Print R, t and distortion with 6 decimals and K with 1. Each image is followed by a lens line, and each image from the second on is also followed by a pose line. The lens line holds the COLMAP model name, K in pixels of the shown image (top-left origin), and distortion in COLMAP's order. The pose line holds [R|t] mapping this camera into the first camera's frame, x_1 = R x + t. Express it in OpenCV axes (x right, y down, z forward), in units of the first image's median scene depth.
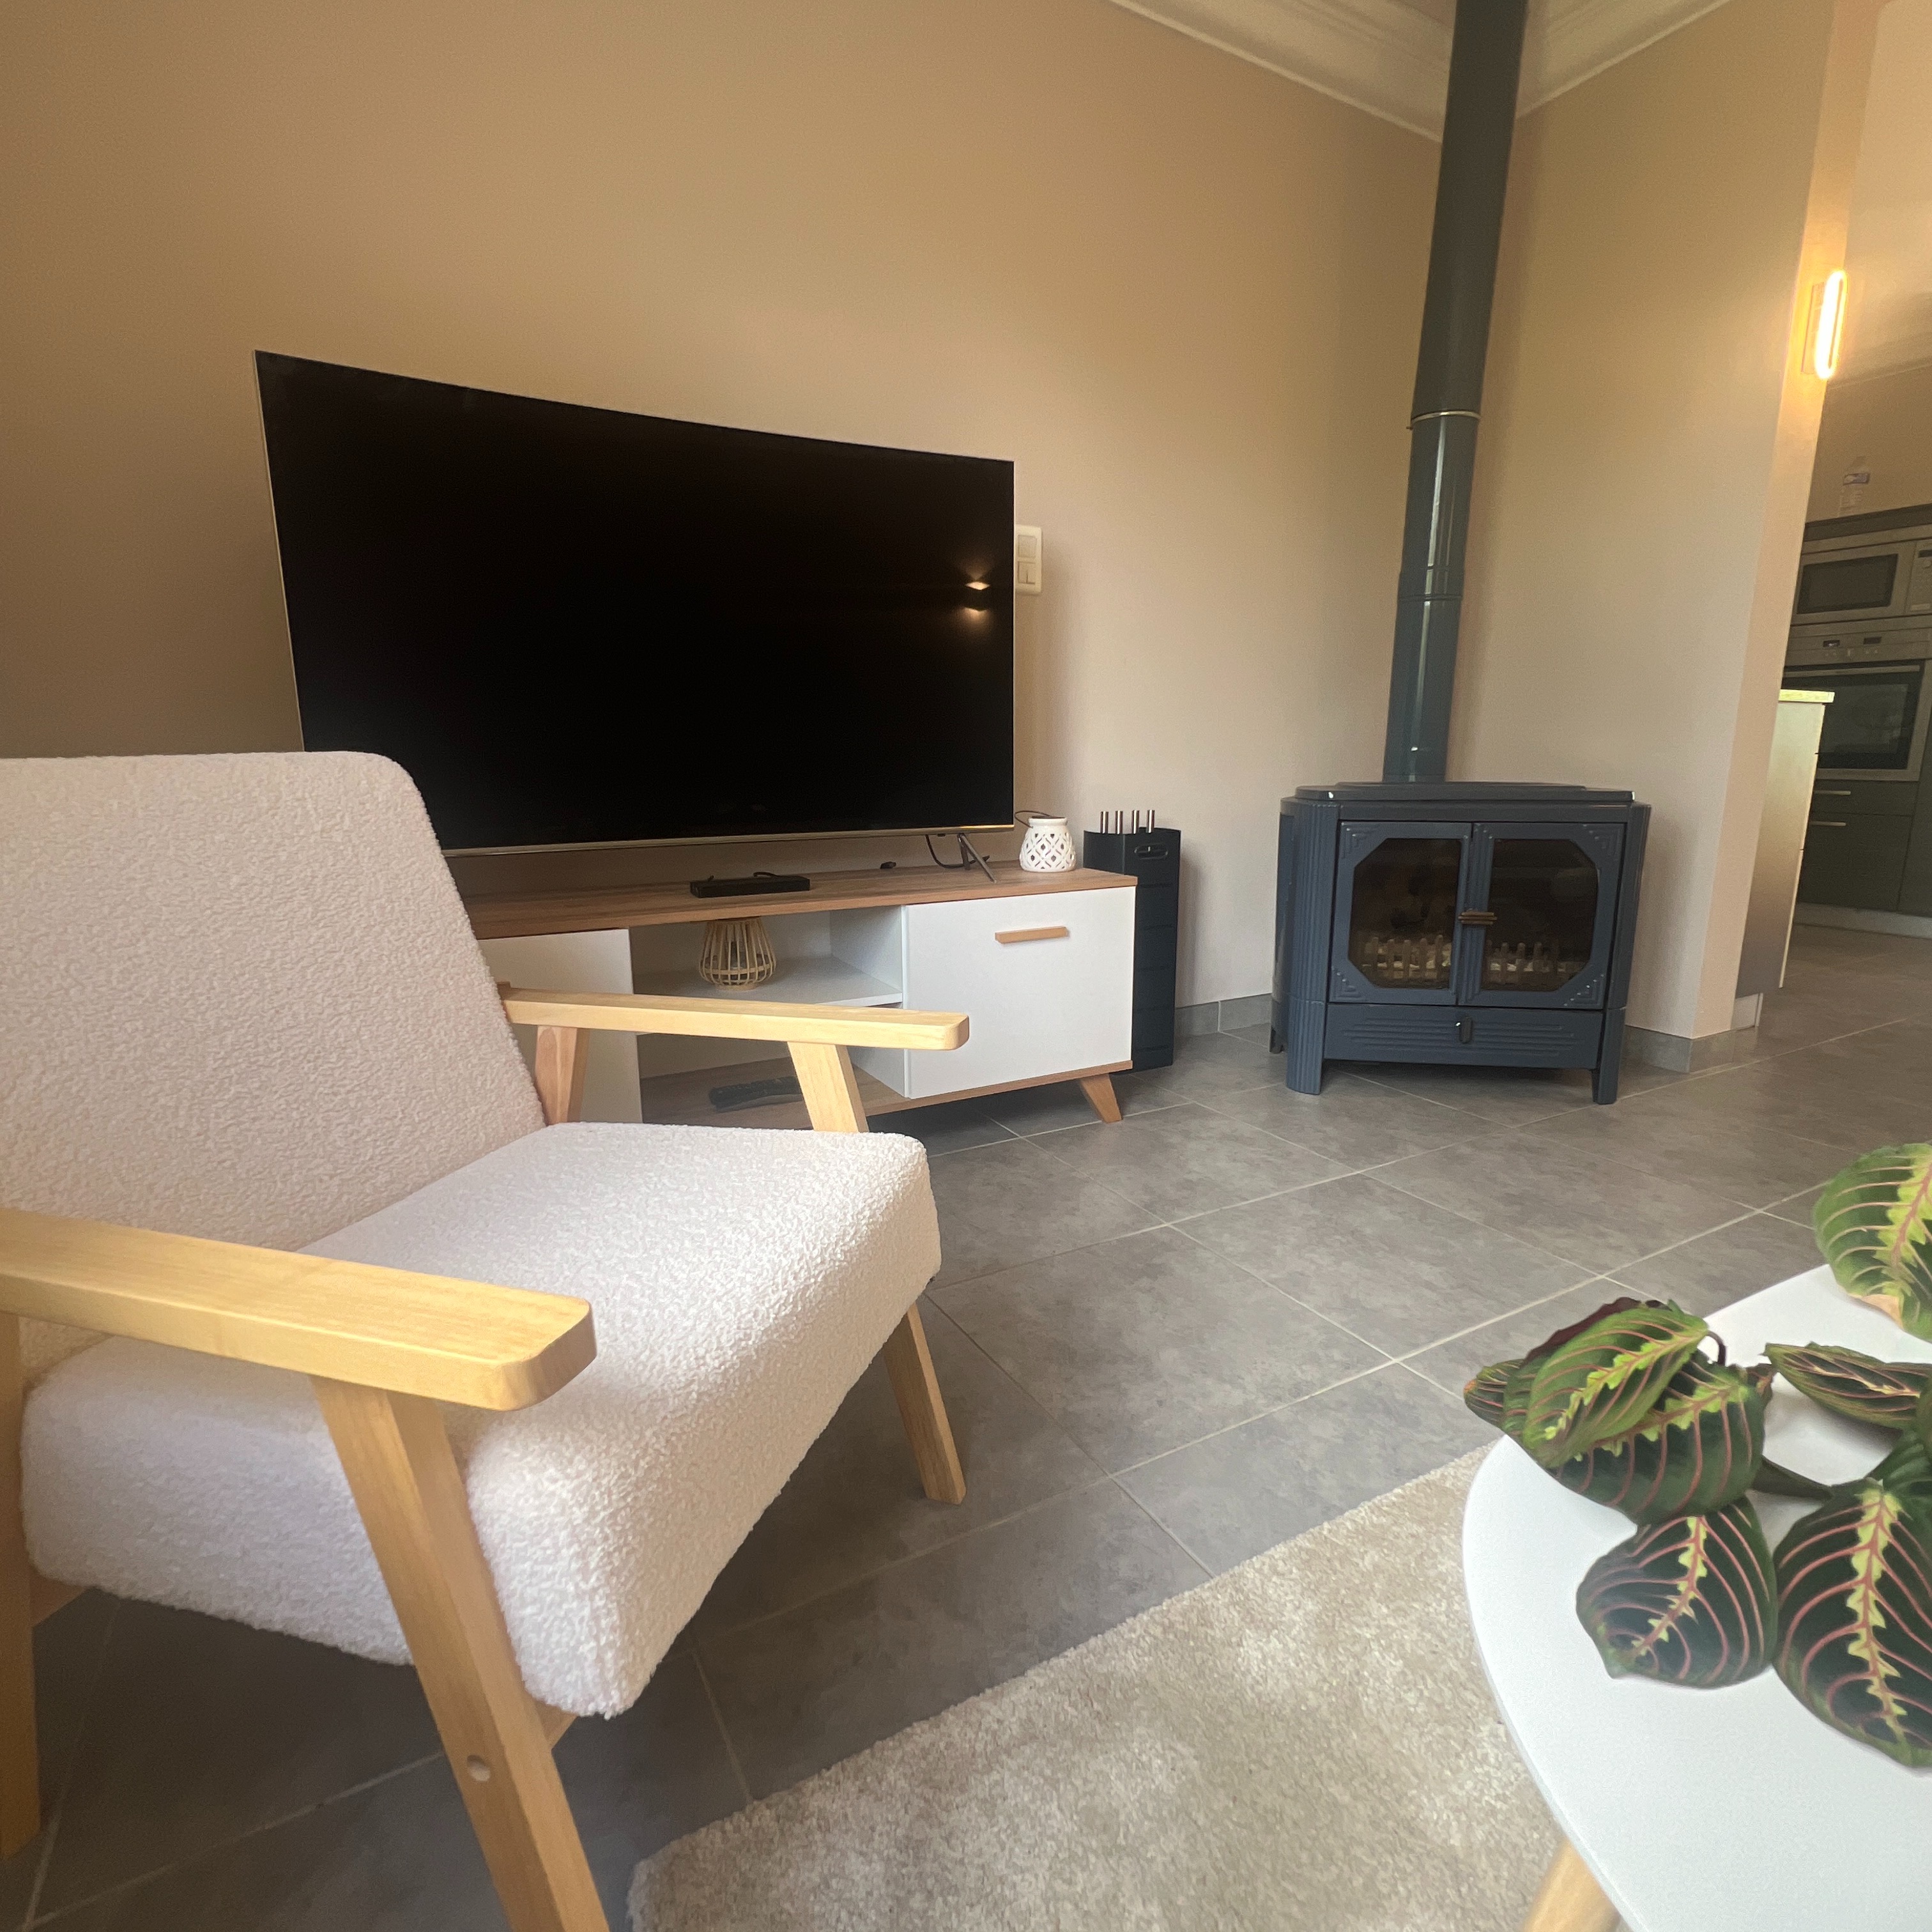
lens RADIAL K [[1062.5, 0, 966.0], [0, 1062.5, 966.0], [0, 0, 1]] dist [-0.002998, 0.001827]
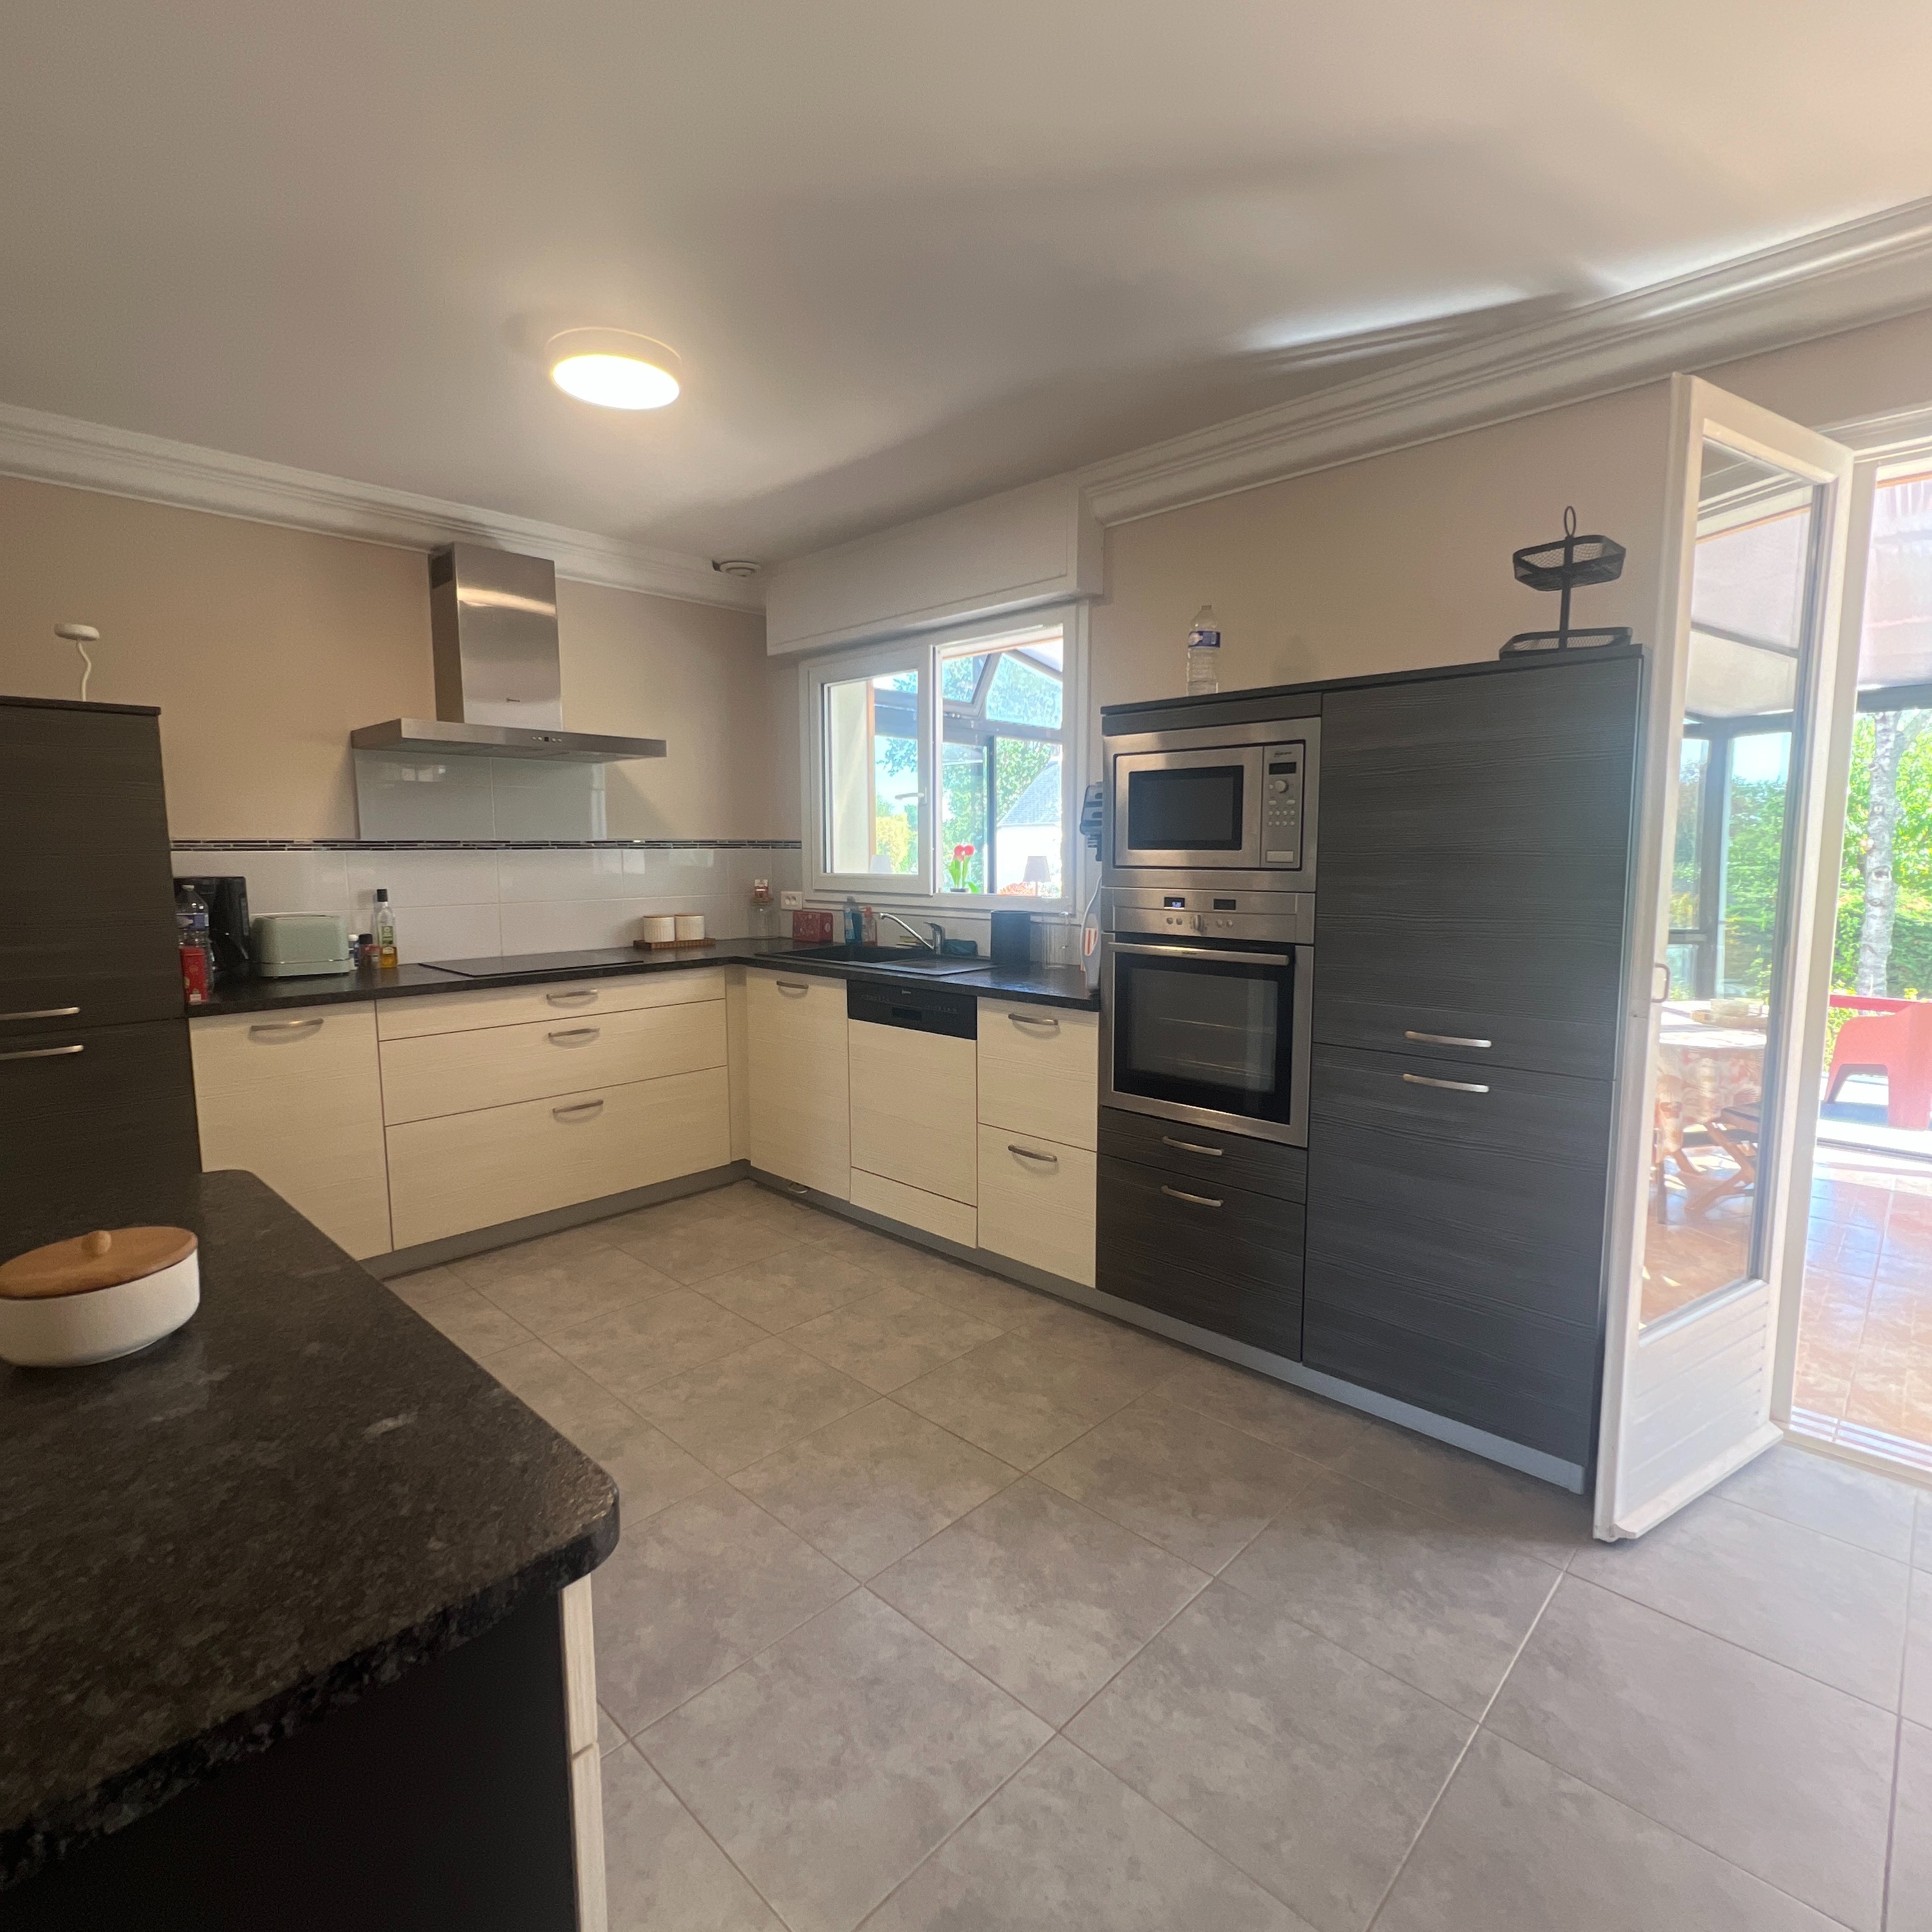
lens RADIAL K [[1037.2, 0, 966.0], [0, 1037.2, 966.0], [0, 0, 1]] dist [-0.003259, 0.002834]
pose [[0.958736, -0.035301, 0.282098, 0.976072], [0.061643, 0.994468, -0.085055, -0.411430], [-0.277535, 0.098935, 0.955608, 0.868559]]
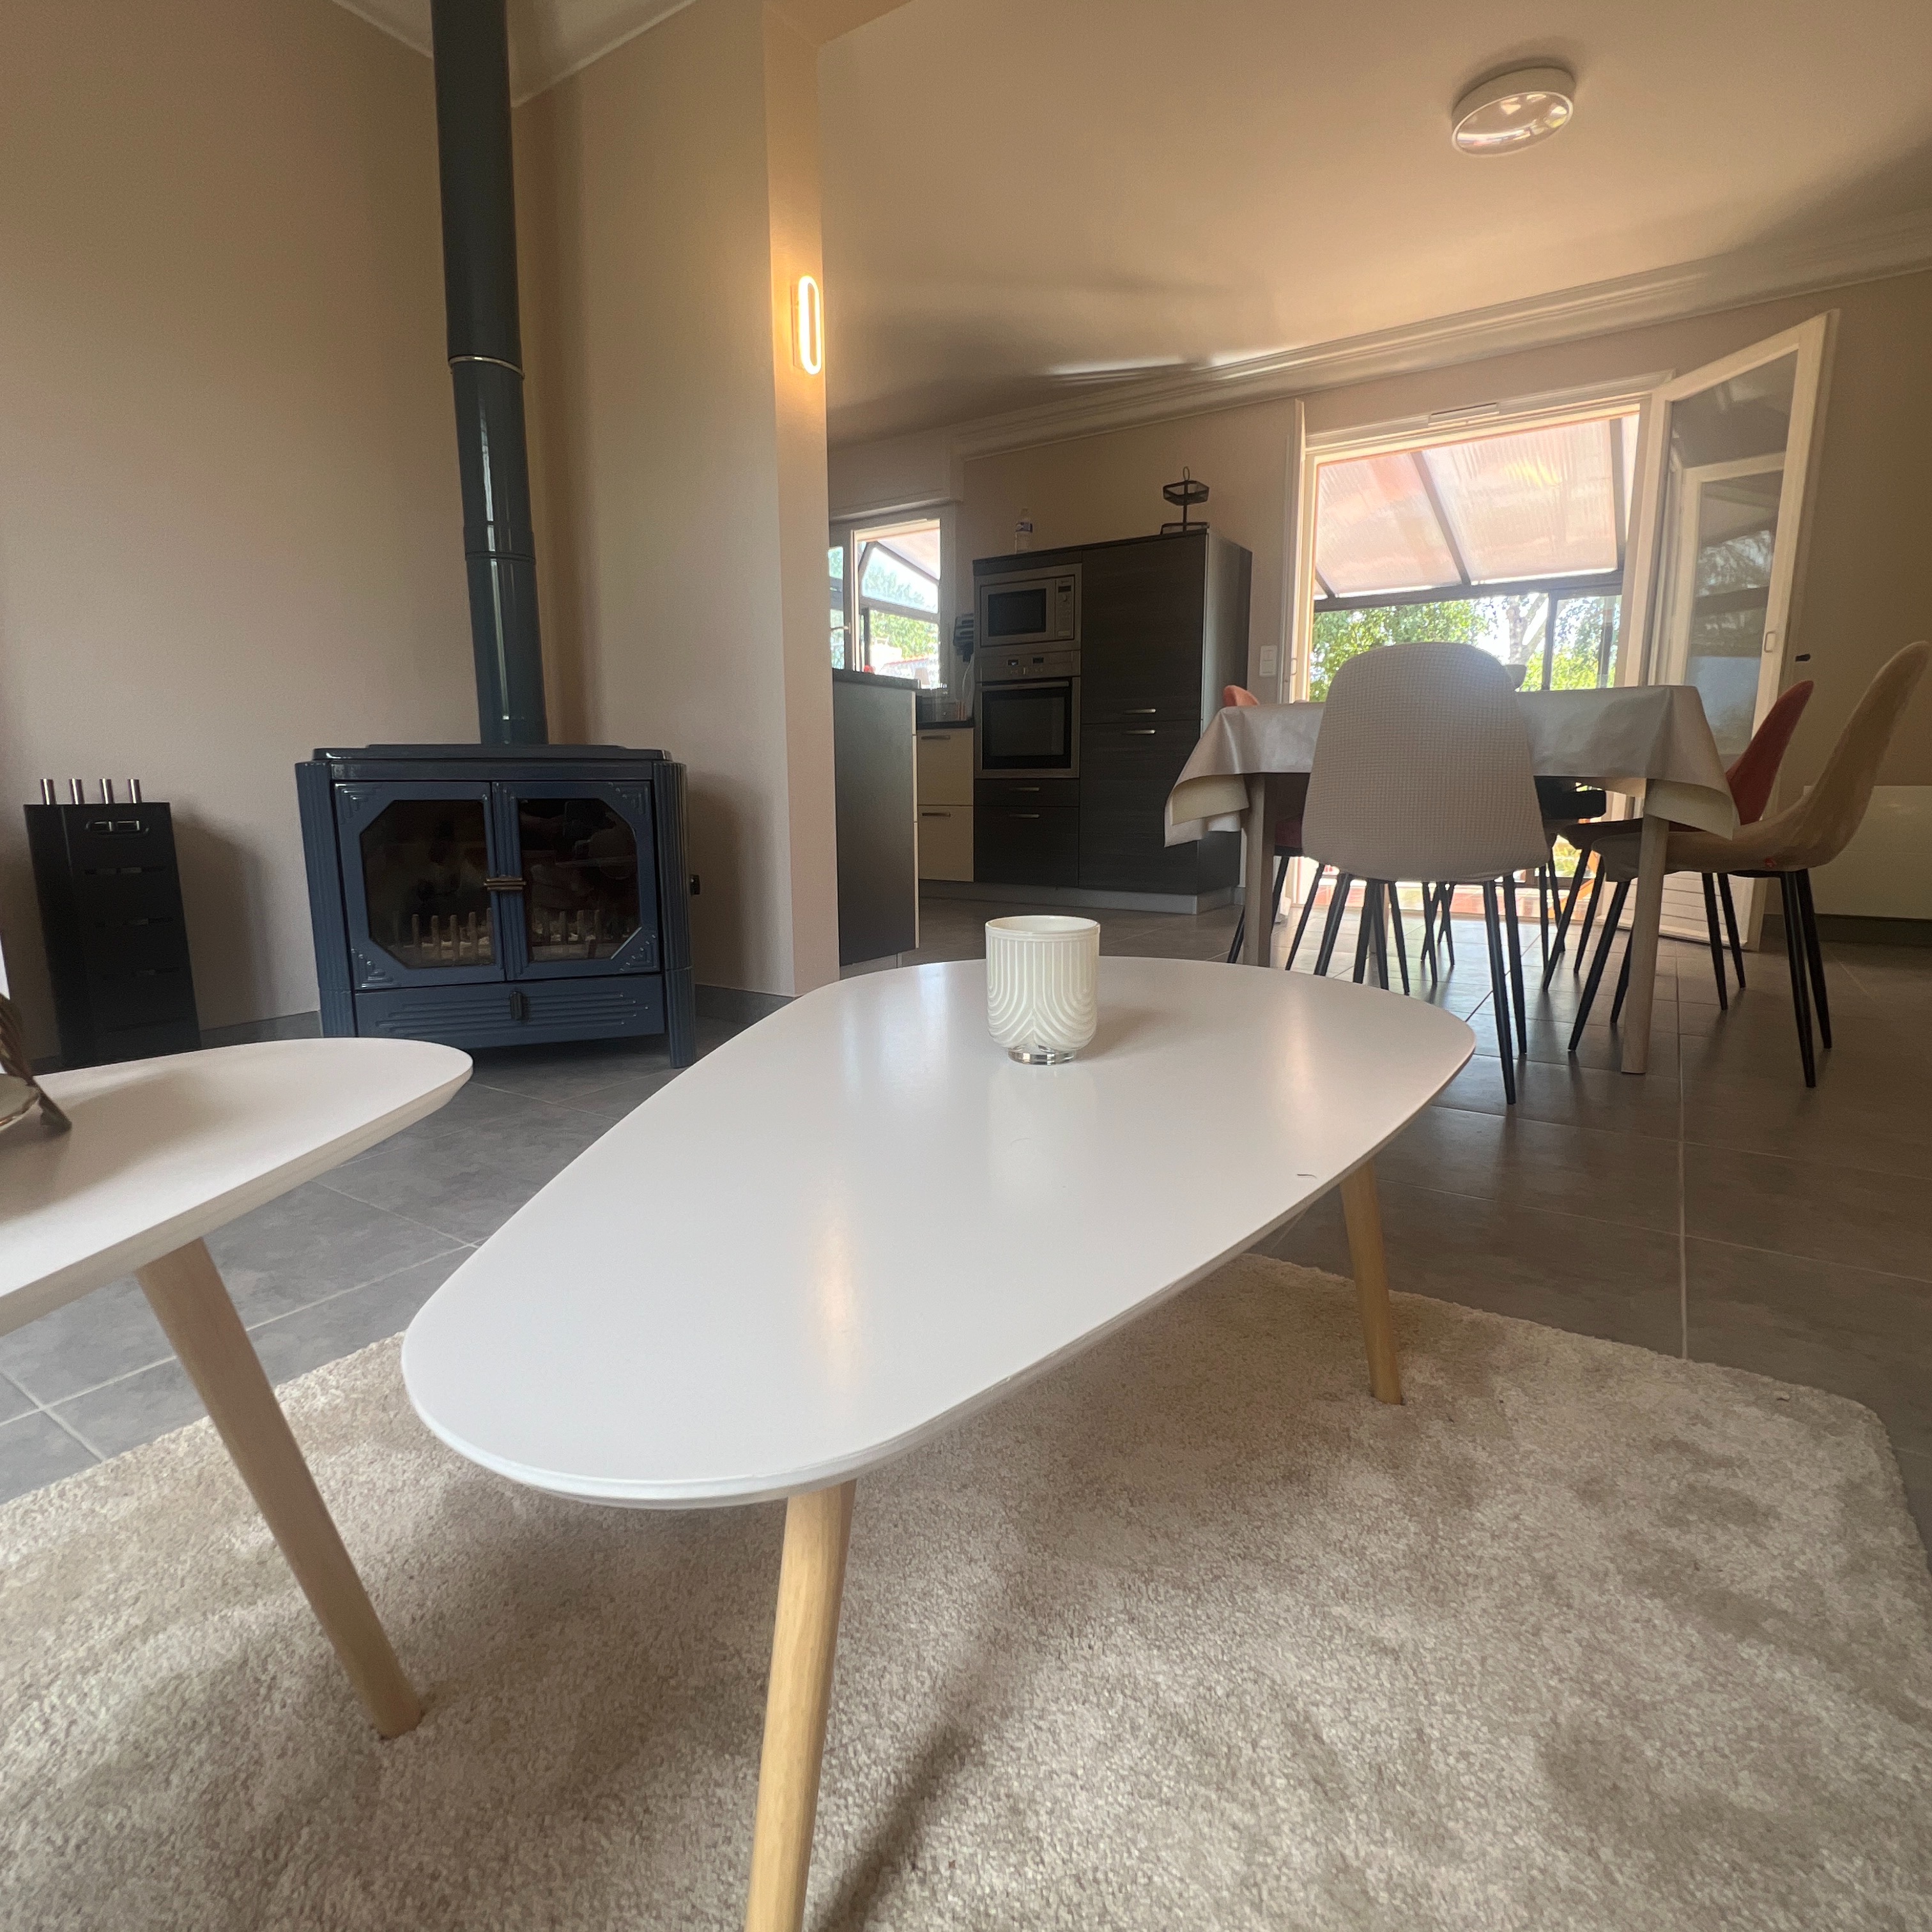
lens RADIAL K [[1062.5, 0, 966.0], [0, 1062.5, 966.0], [0, 0, 1]] dist [-0.002998, 0.001827]
pose [[0.890039, -0.079051, 0.448979, 0.396656], [0.095786, 0.995294, -0.014643, 0.074570], [-0.445709, 0.056038, 0.893422, -0.005208]]
